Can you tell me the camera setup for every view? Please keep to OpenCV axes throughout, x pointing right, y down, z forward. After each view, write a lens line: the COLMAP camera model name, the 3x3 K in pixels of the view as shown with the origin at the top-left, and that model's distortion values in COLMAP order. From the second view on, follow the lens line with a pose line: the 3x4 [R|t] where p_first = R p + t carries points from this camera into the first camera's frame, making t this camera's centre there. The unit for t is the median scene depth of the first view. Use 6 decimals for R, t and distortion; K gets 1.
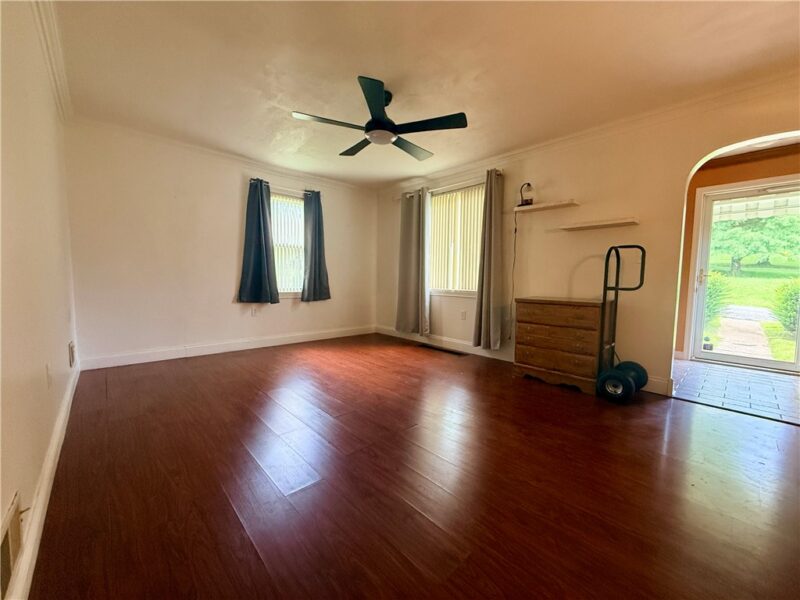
lens RADIAL K [[318.9, 0, 400.0], [0, 318.9, 300.0], [0, 0, 1]] dist [-0.000679, -0.000587]
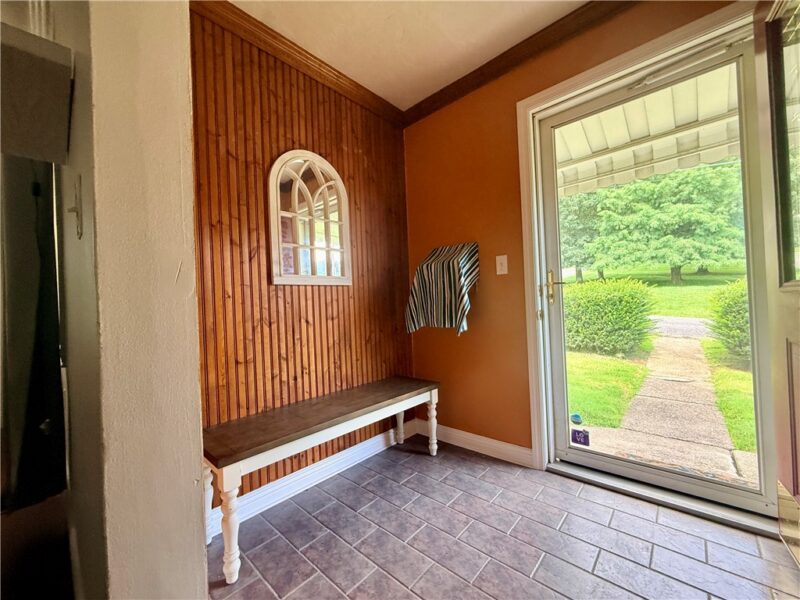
lens RADIAL K [[318.9, 0, 400.0], [0, 318.9, 300.0], [0, 0, 1]] dist [-0.000679, -0.000587]
pose [[0.994606, -0.058482, 0.085671, 0.164750], [0.065612, 0.994394, -0.082916, -0.006440], [-0.080342, 0.088090, 0.992867, 0.132895]]
